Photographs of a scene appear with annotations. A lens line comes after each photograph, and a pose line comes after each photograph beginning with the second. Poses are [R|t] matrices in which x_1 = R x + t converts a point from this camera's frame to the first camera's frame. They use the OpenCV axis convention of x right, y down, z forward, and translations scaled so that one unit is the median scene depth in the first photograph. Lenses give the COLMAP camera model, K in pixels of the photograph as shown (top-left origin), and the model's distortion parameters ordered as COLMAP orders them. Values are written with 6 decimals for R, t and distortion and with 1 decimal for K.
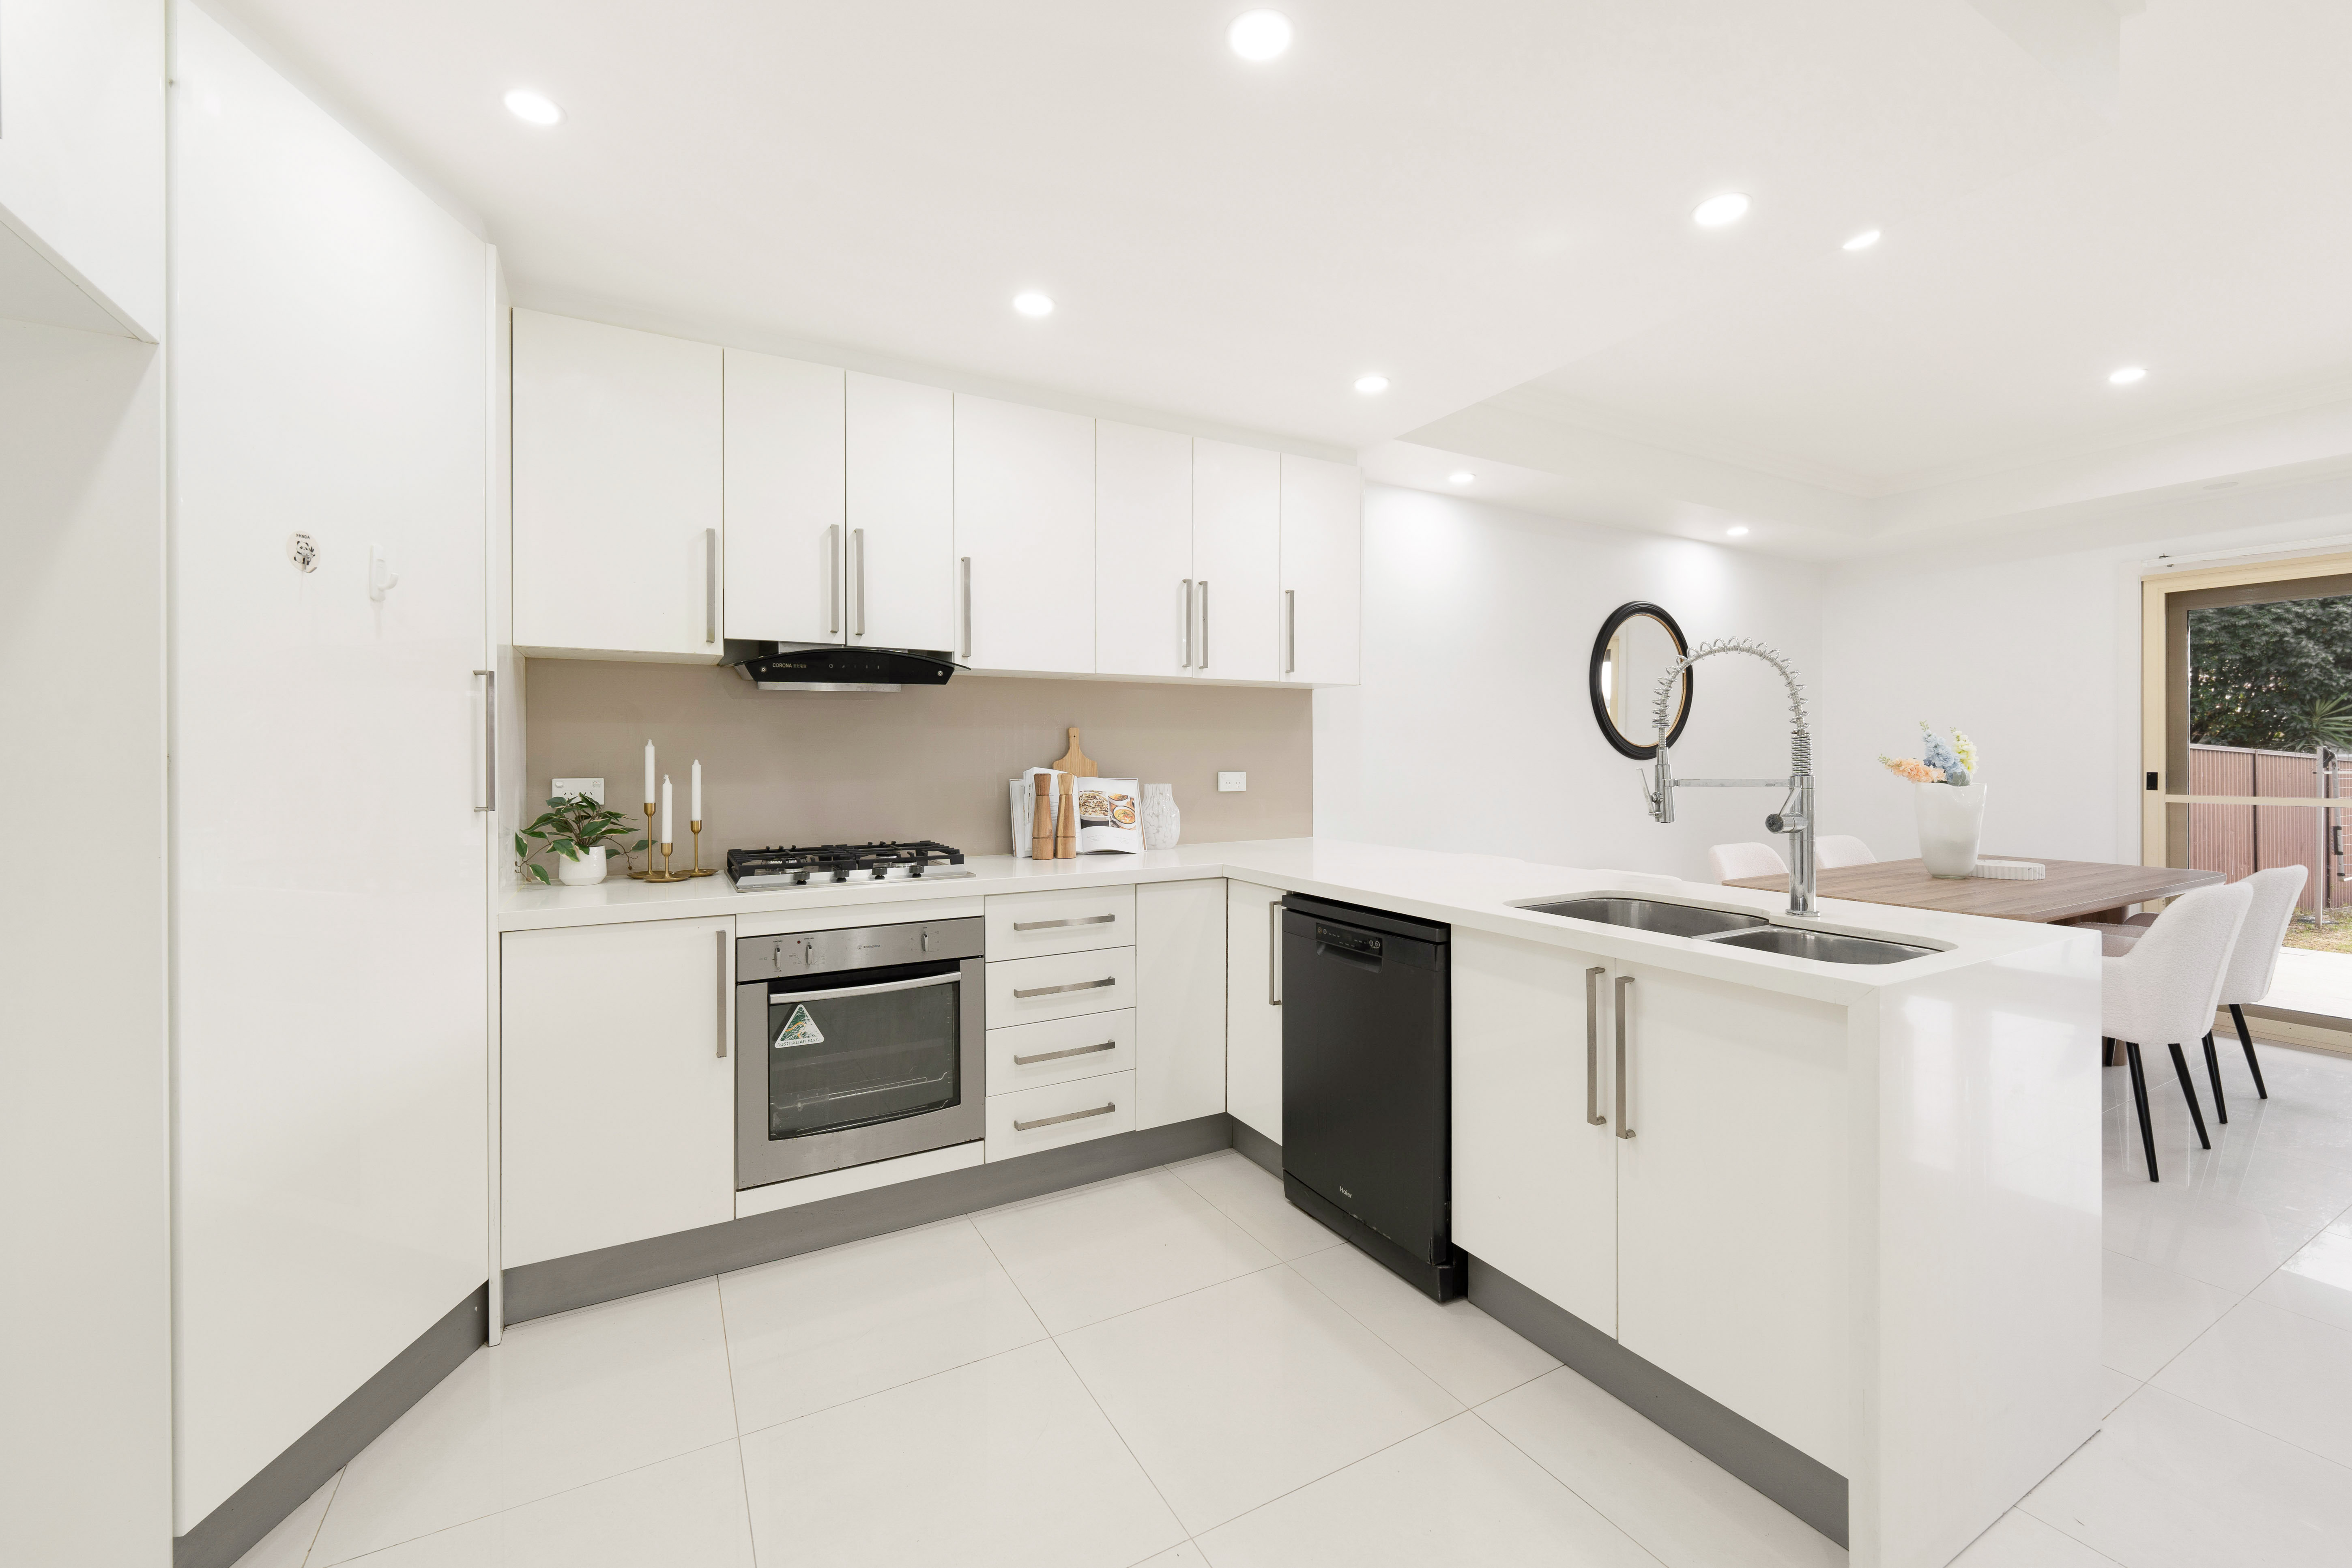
lens RADIAL K [[980.6, 0, 1180.4], [0, 980.6, 751.6], [0, 0, 1]] dist [0.000766, 0.000176]
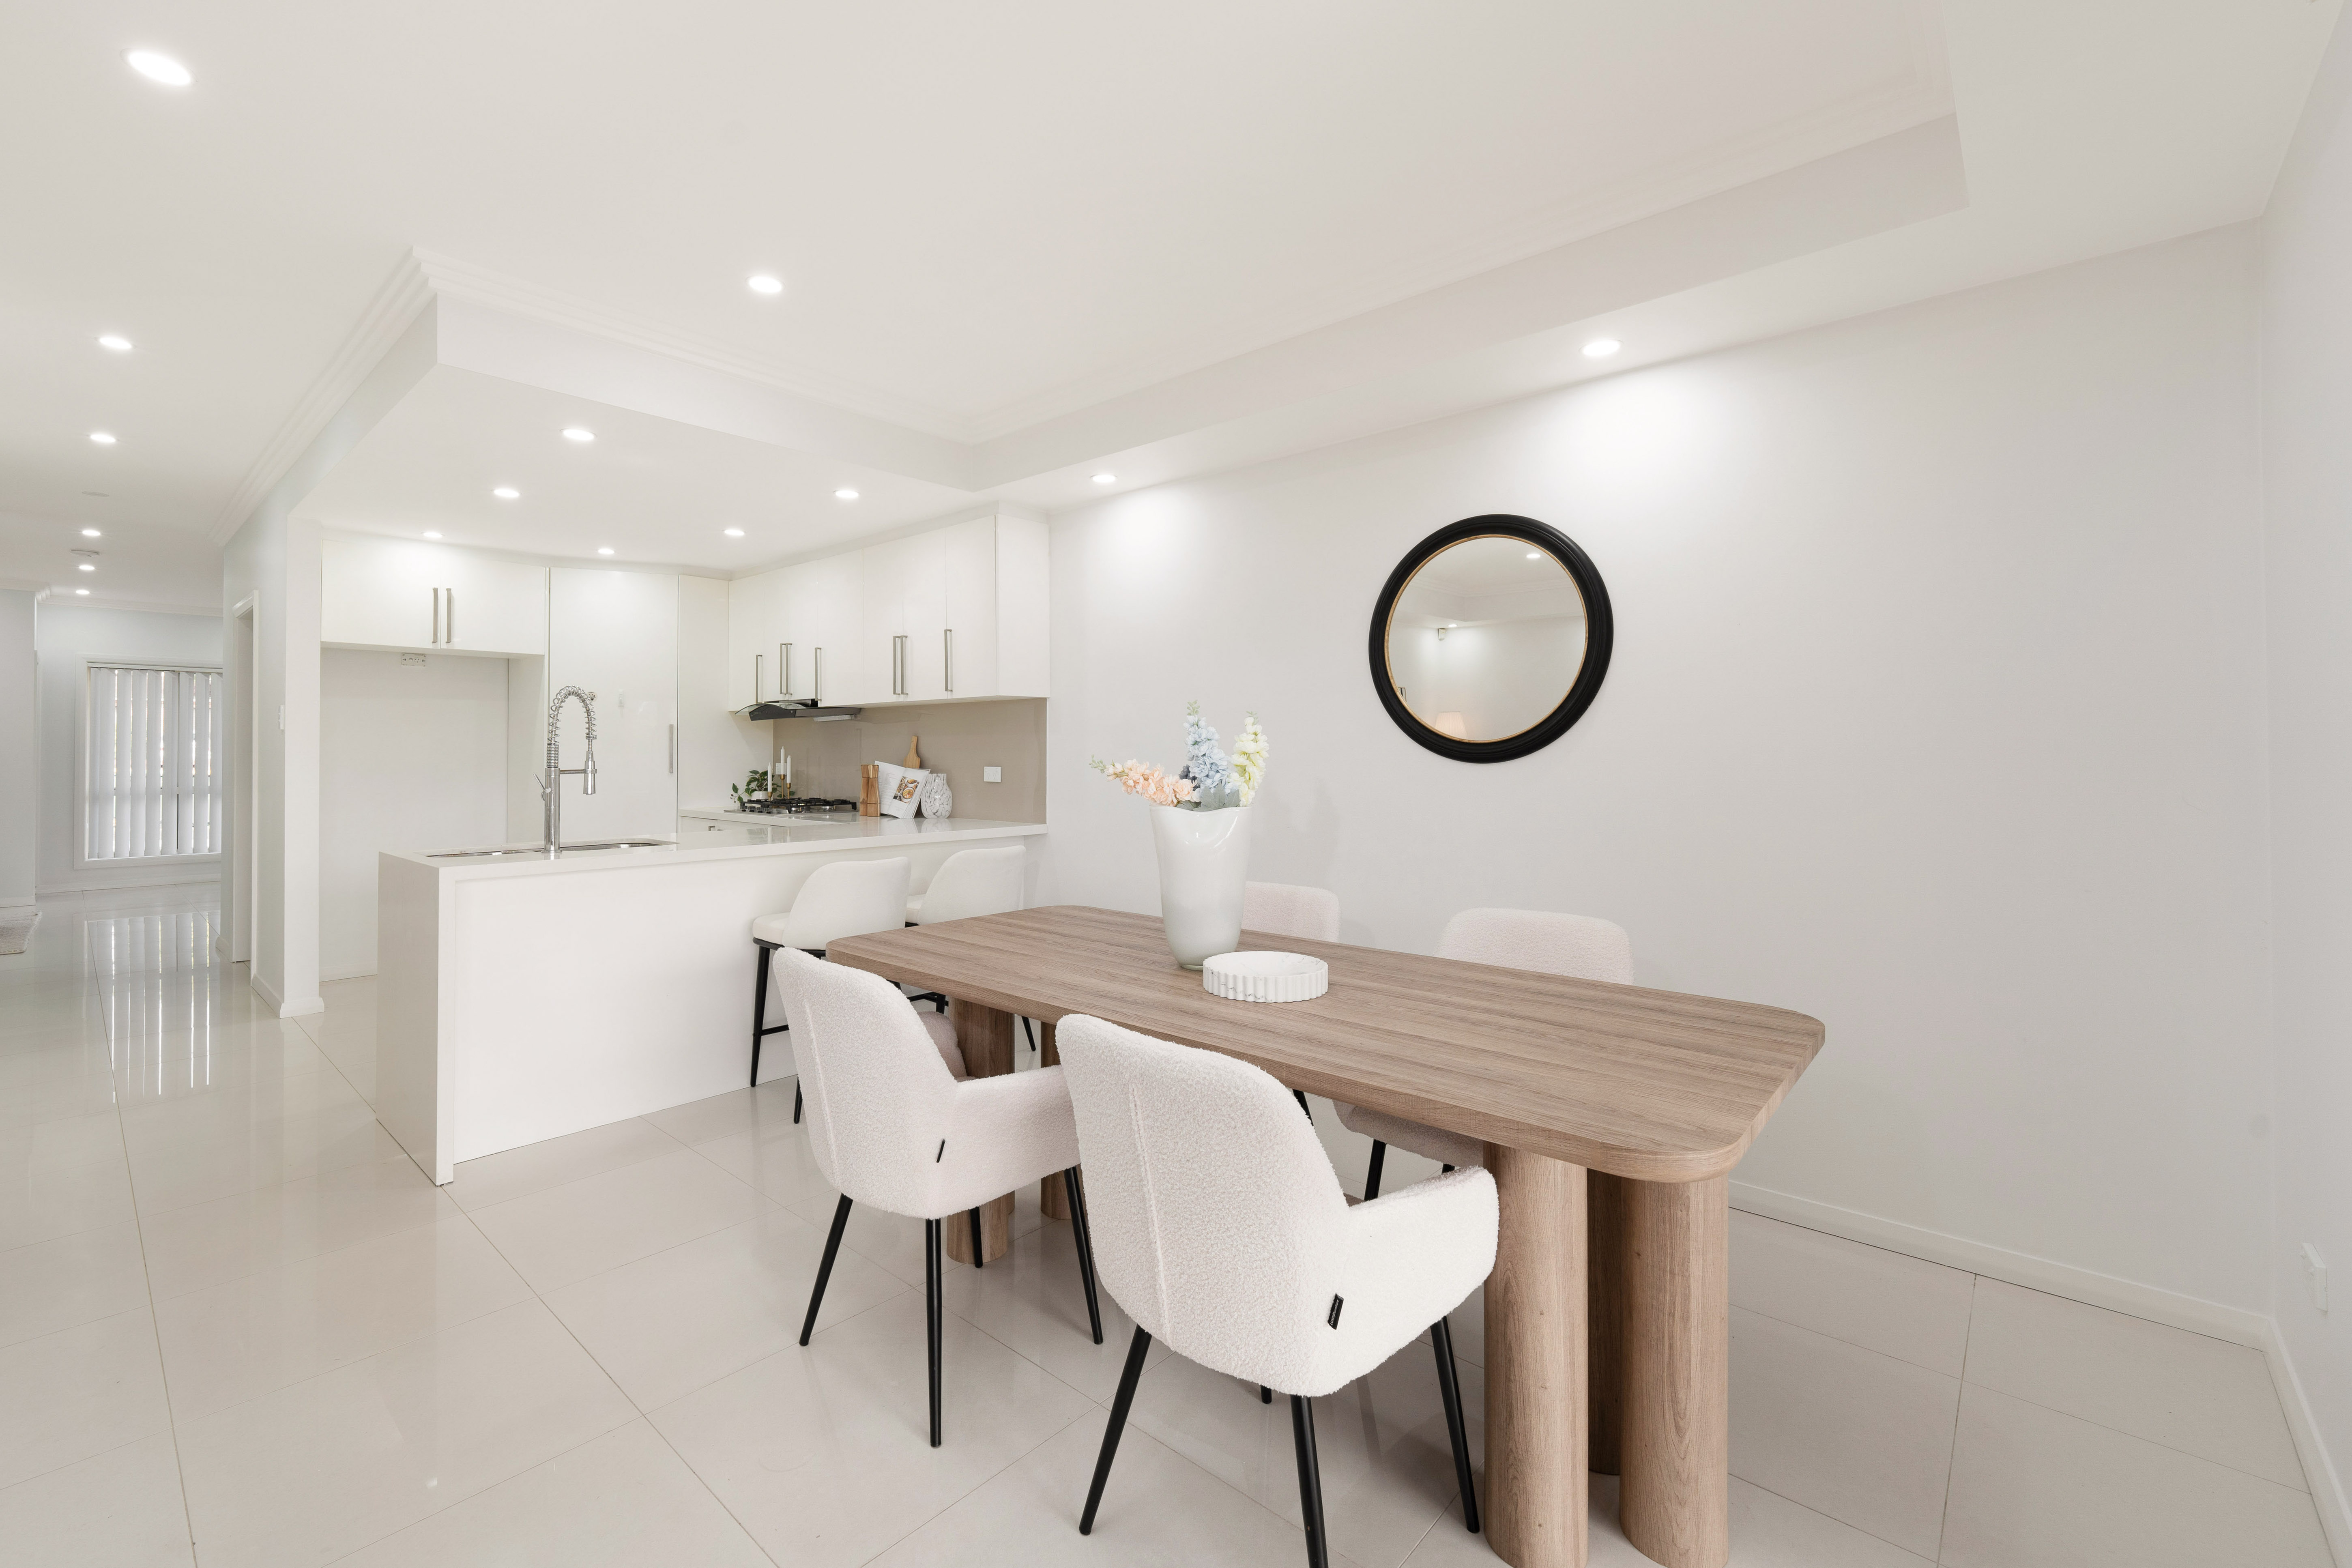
lens RADIAL K [[980.6, 0, 1180.4], [0, 980.6, 751.6], [0, 0, 1]] dist [0.000766, 0.000176]
pose [[0.299406, 0.001135, -0.954125, 1.362821], [0.004182, 0.999988, 0.002501, -0.001818], [0.954117, -0.004739, 0.299398, 0.841476]]
